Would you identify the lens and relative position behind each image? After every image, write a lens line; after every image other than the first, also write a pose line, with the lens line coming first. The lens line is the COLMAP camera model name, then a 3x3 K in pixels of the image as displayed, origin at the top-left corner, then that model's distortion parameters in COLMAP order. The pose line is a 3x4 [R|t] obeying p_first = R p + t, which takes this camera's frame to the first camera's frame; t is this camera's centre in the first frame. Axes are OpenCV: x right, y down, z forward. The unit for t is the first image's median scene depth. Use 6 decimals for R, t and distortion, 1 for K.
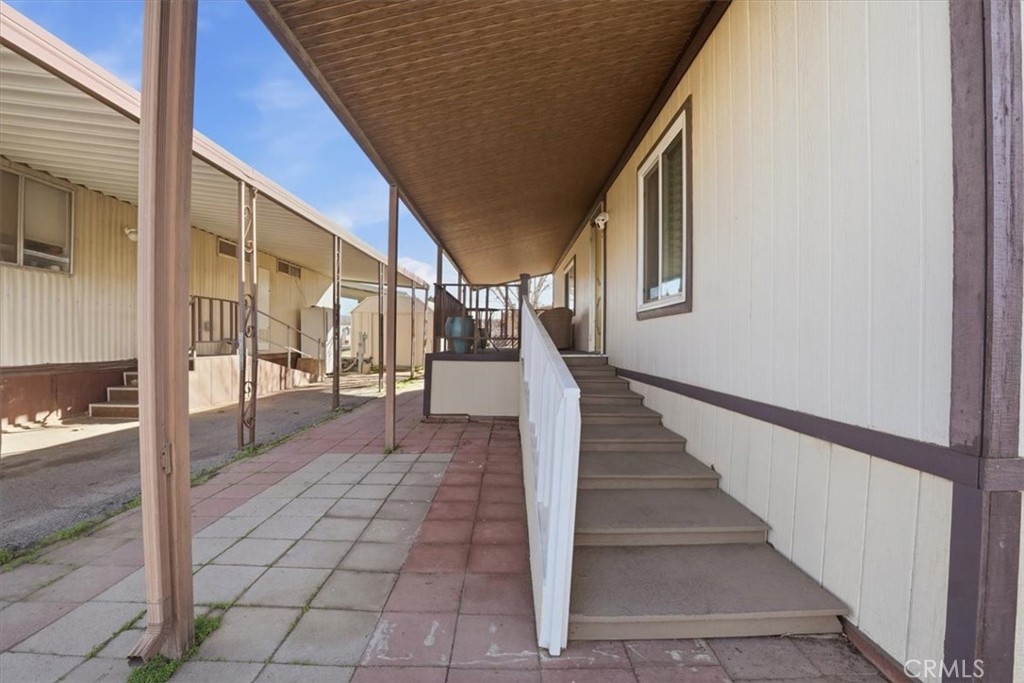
lens RADIAL K [[457.7, 0, 510.3], [0, 457.7, 347.1], [0, 0, 1]] dist [-0.050138, 0.000473]
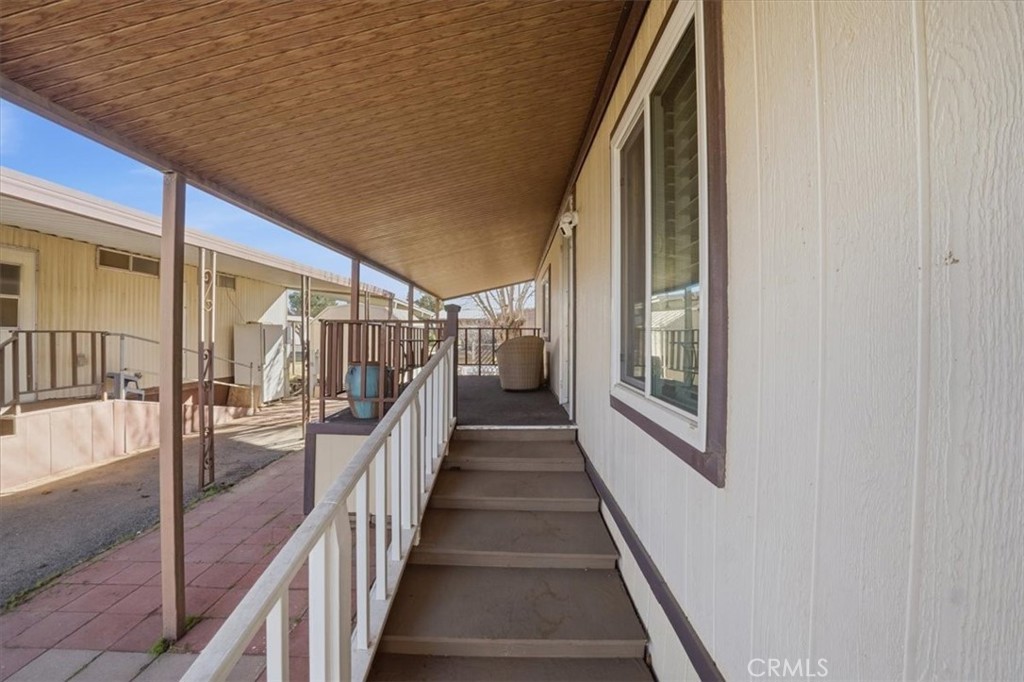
lens RADIAL K [[457.7, 0, 512.2], [0, 457.7, 333.9], [0, 0, 1]] dist [-0.050138, 0.000473]
pose [[0.999983, -0.003284, -0.004743, 0.106240], [0.003191, 0.999807, -0.019397, -0.091157], [0.004805, 0.019382, 0.999801, 0.292903]]
